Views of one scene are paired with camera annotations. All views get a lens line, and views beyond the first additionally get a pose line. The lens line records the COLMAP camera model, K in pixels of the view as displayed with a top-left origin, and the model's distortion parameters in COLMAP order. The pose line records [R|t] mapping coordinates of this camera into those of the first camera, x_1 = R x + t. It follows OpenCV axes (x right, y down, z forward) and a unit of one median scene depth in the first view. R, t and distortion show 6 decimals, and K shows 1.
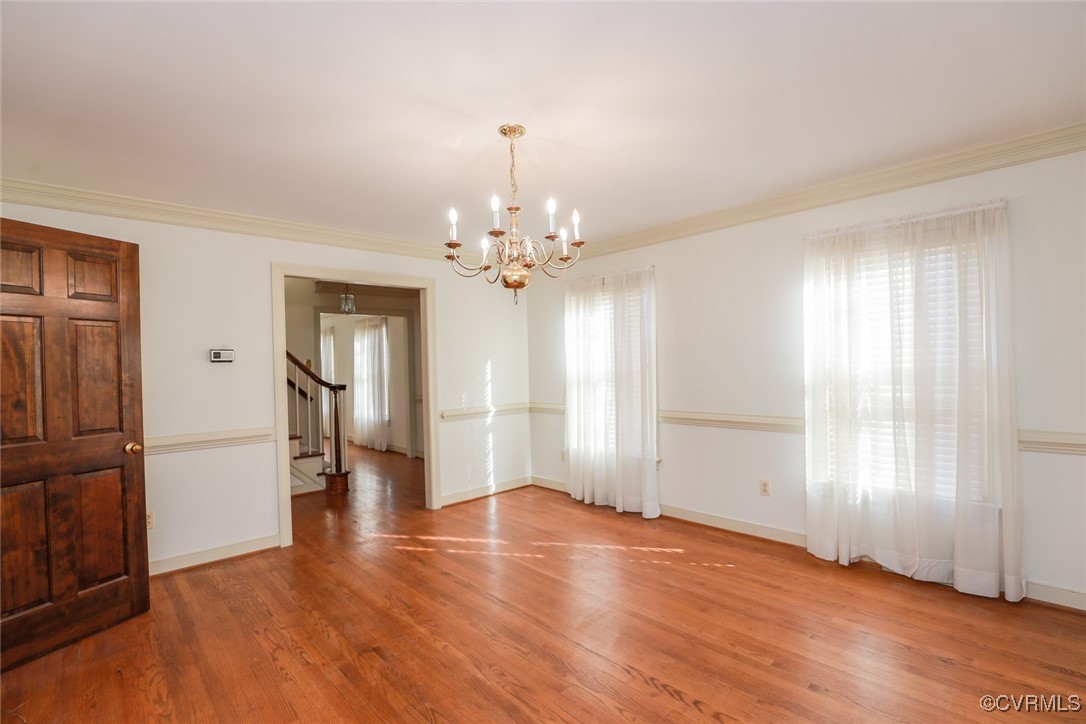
lens RADIAL K [[495.9, 0, 545.2], [0, 495.9, 364.7], [0, 0, 1]] dist [-0.036515, 0.006226]
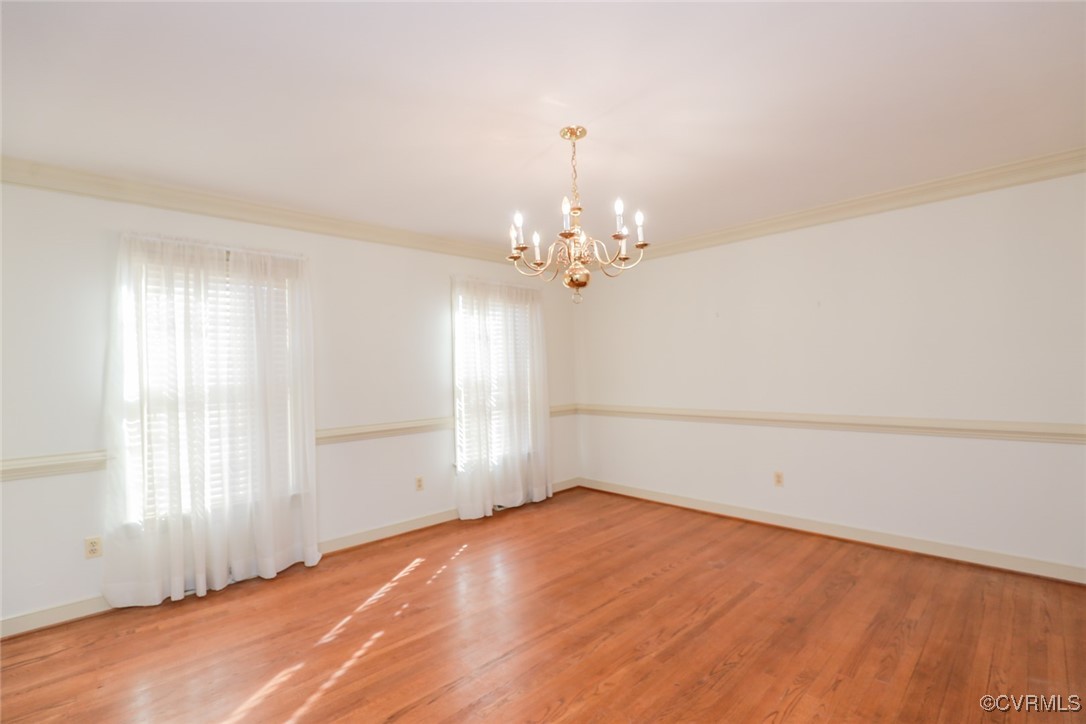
lens RADIAL K [[497.6, 0, 547.4], [0, 497.6, 365.4], [0, 0, 1]] dist [-0.035818, 0.006373]
pose [[-0.023147, 0.034898, 0.999123, -0.755599], [0.024224, 0.999117, -0.034337, 0.027719], [-0.999439, 0.023408, -0.023972, 0.775420]]
